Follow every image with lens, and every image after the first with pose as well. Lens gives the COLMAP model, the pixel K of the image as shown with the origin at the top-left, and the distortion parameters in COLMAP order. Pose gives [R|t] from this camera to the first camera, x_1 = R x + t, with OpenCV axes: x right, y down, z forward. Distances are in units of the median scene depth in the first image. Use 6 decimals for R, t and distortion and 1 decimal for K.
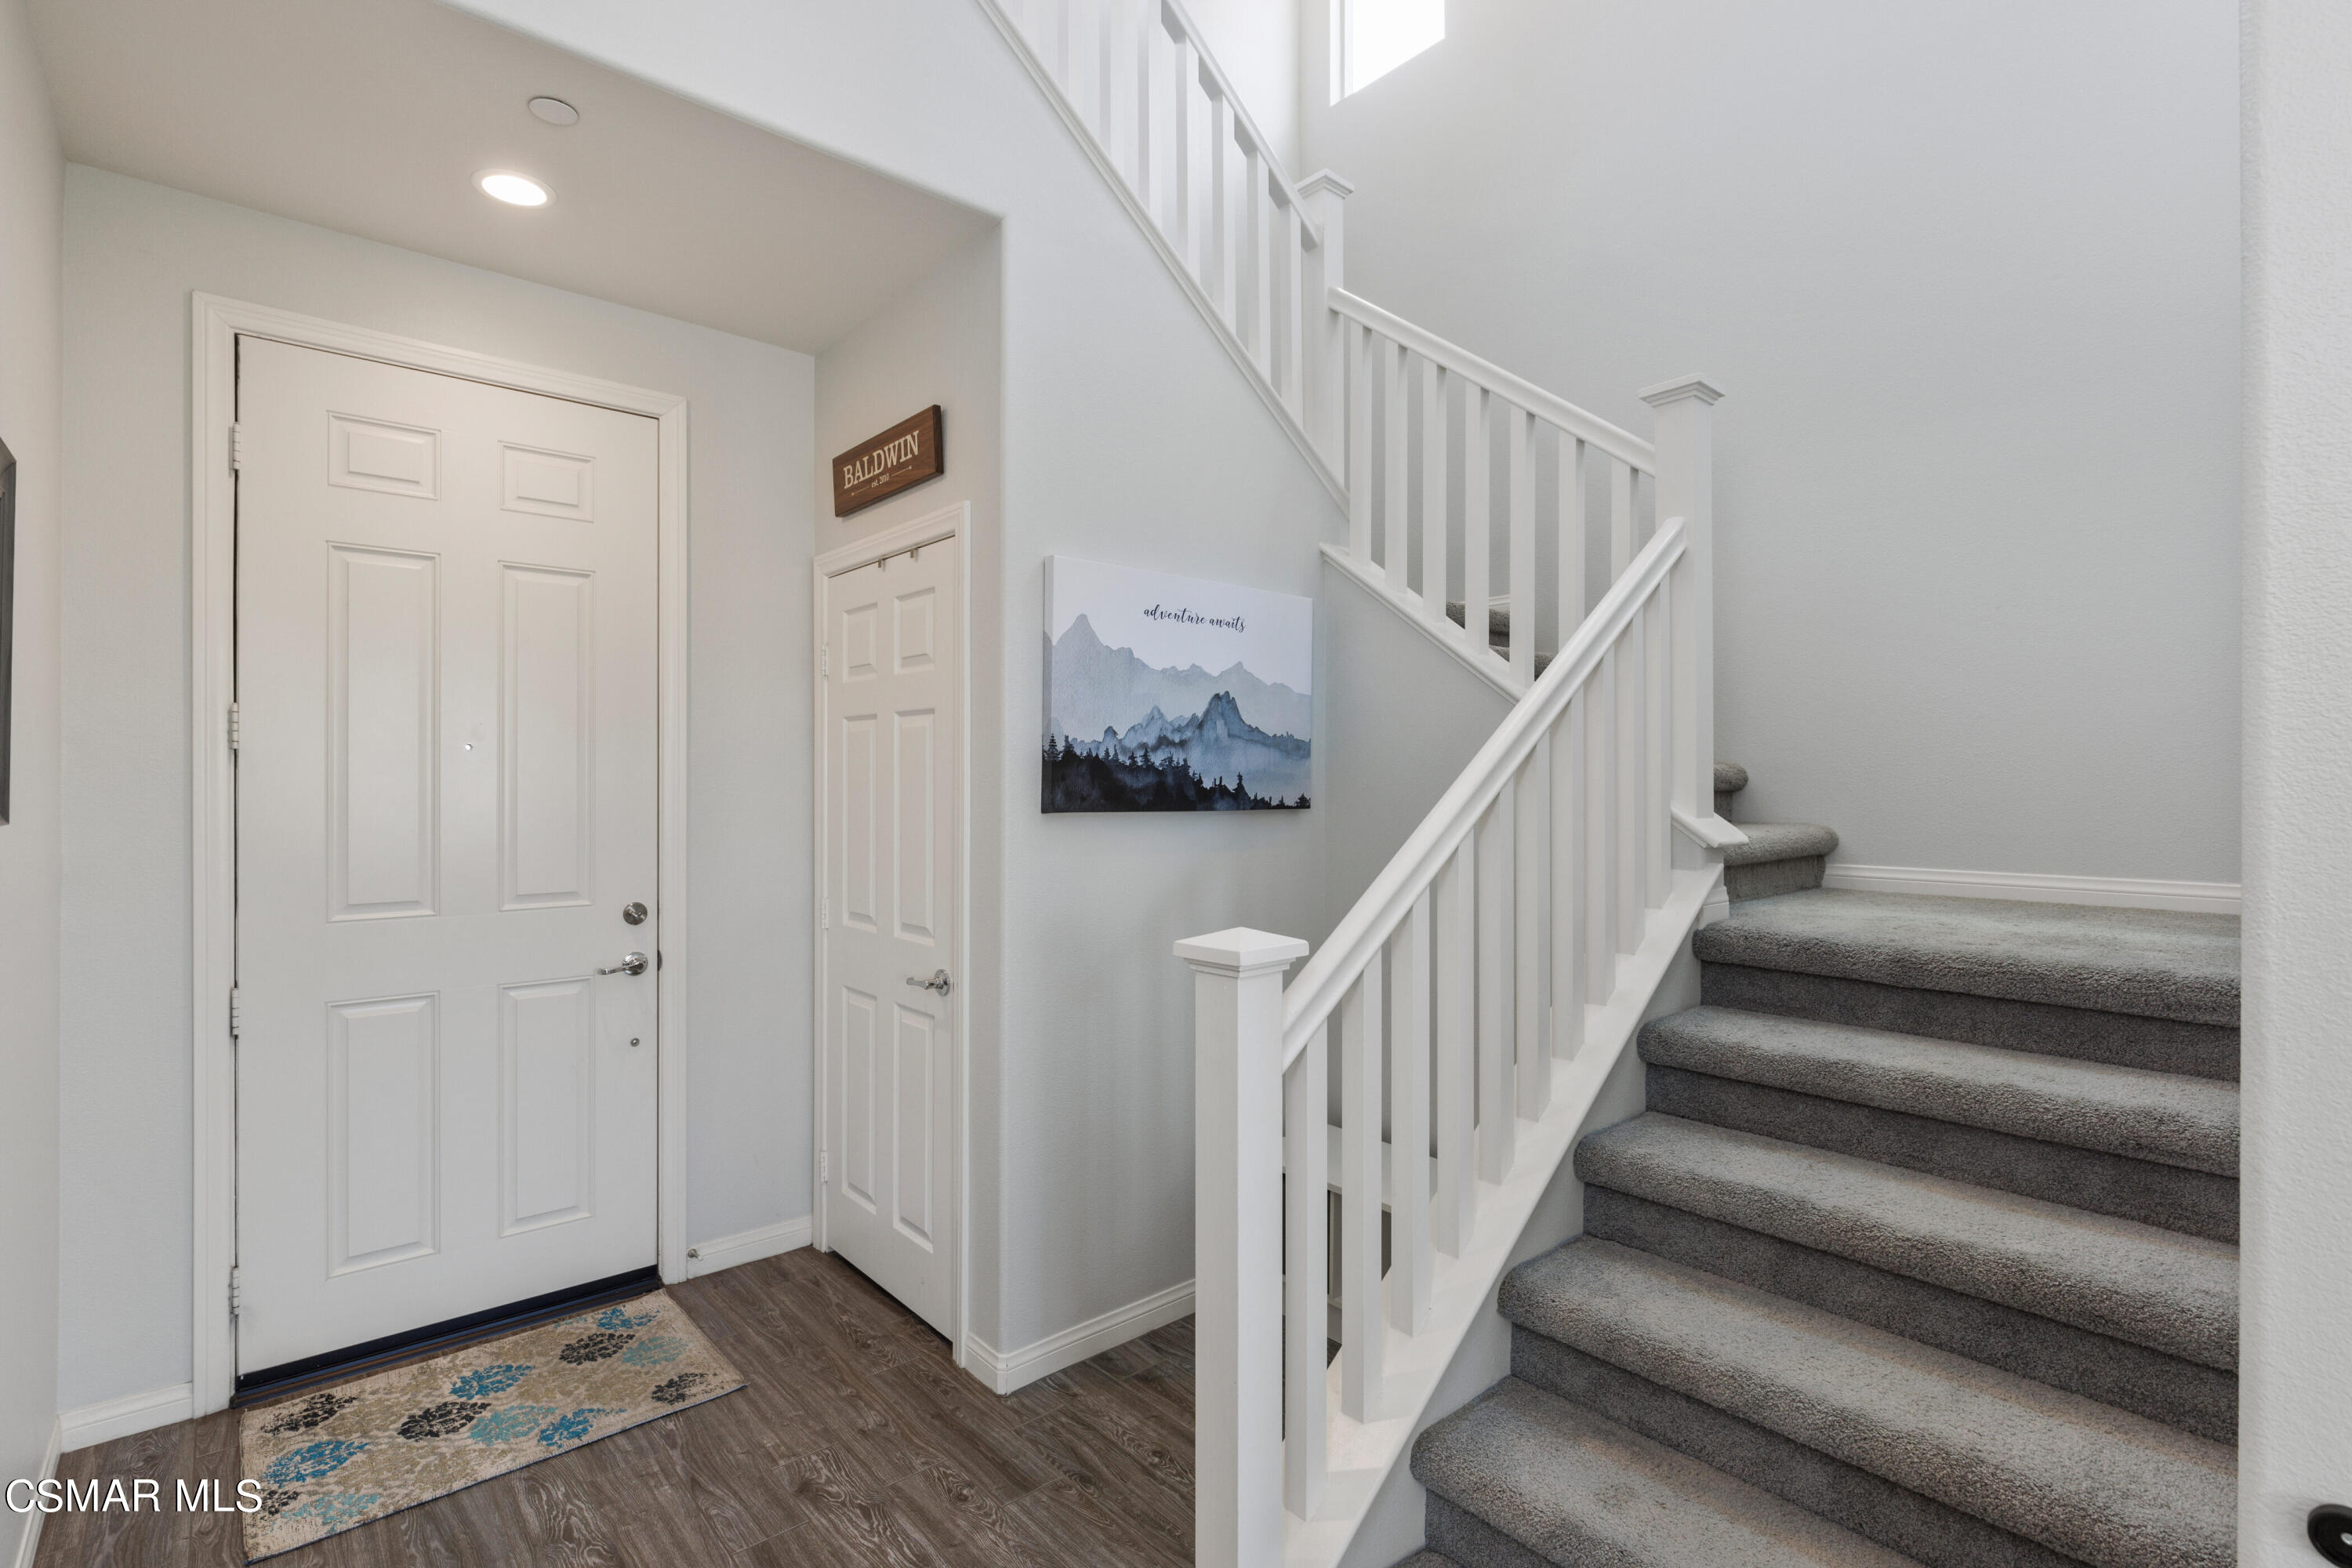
lens RADIAL K [[1124.9, 0, 1183.1], [0, 1124.9, 797.1], [0, 0, 1]] dist [-0.002326, -0.000693]
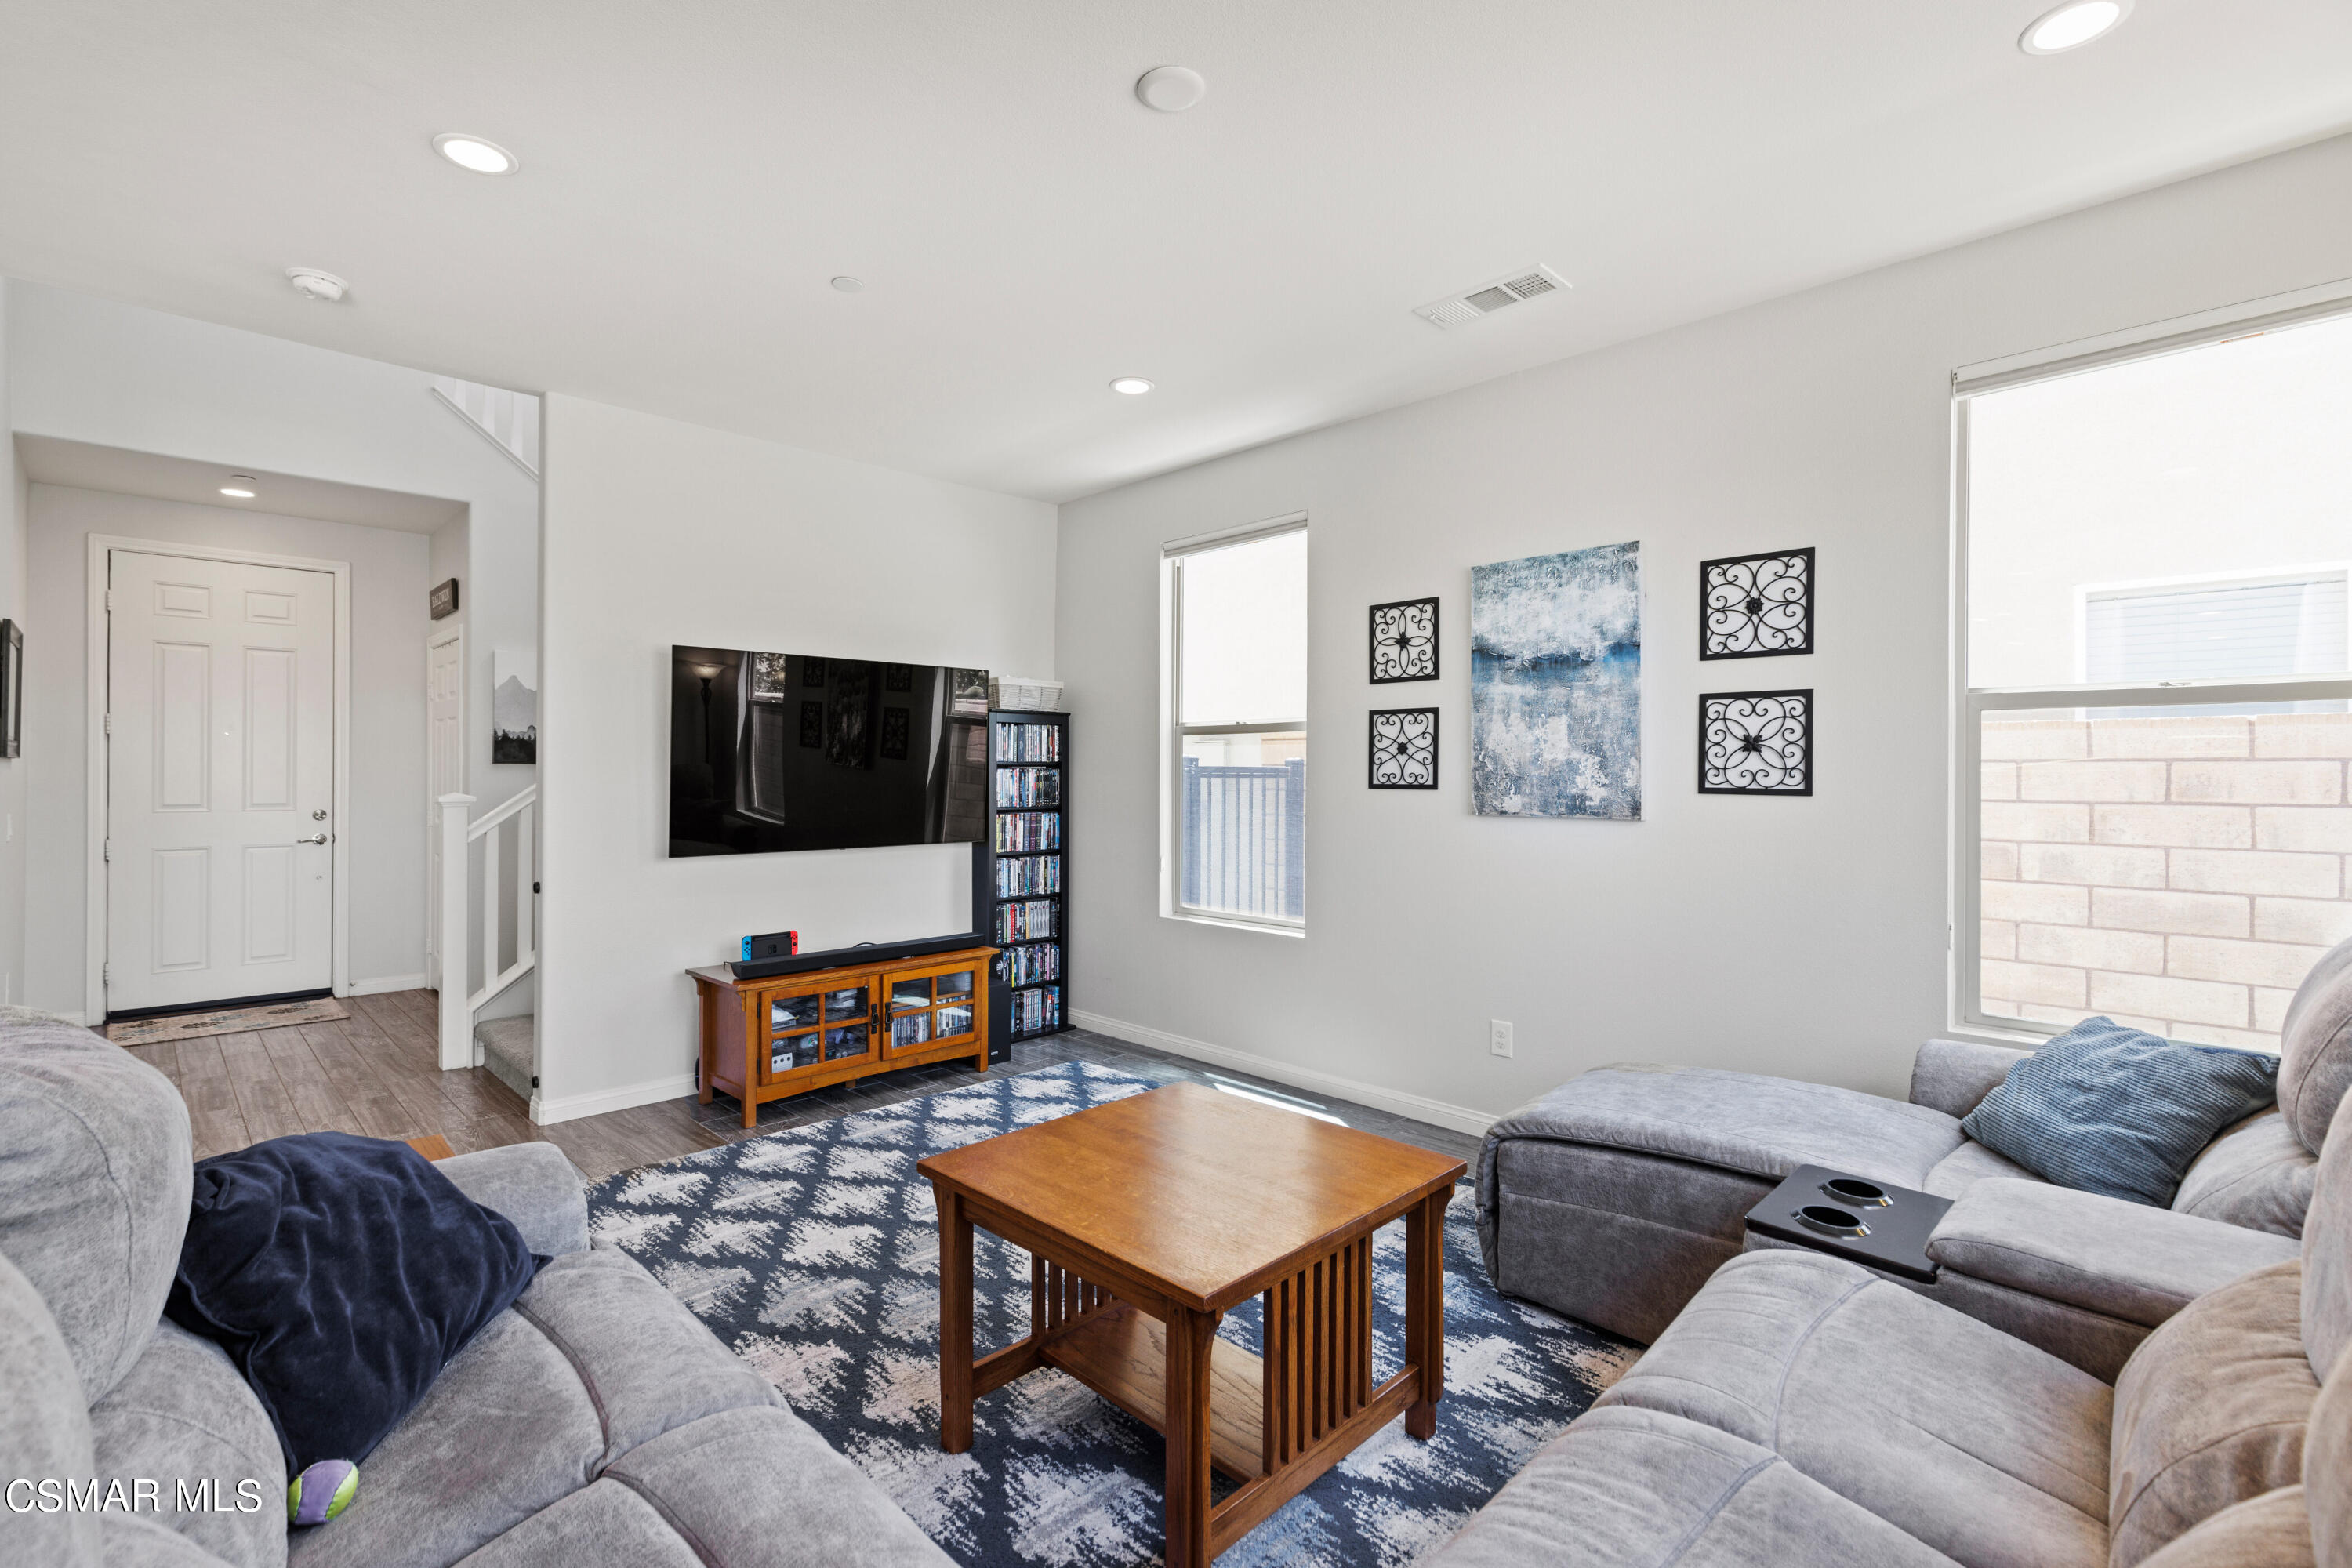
lens RADIAL K [[1085.3, 0, 1176.0], [0, 1085.3, 784.0], [0, 0, 1]] dist [0.013183, 0.000181]
pose [[0.999065, 0.000687, 0.043224, 1.076685], [-0.000569, 0.999996, -0.002739, 0.056135], [-0.043225, 0.002712, 0.999062, -1.161578]]
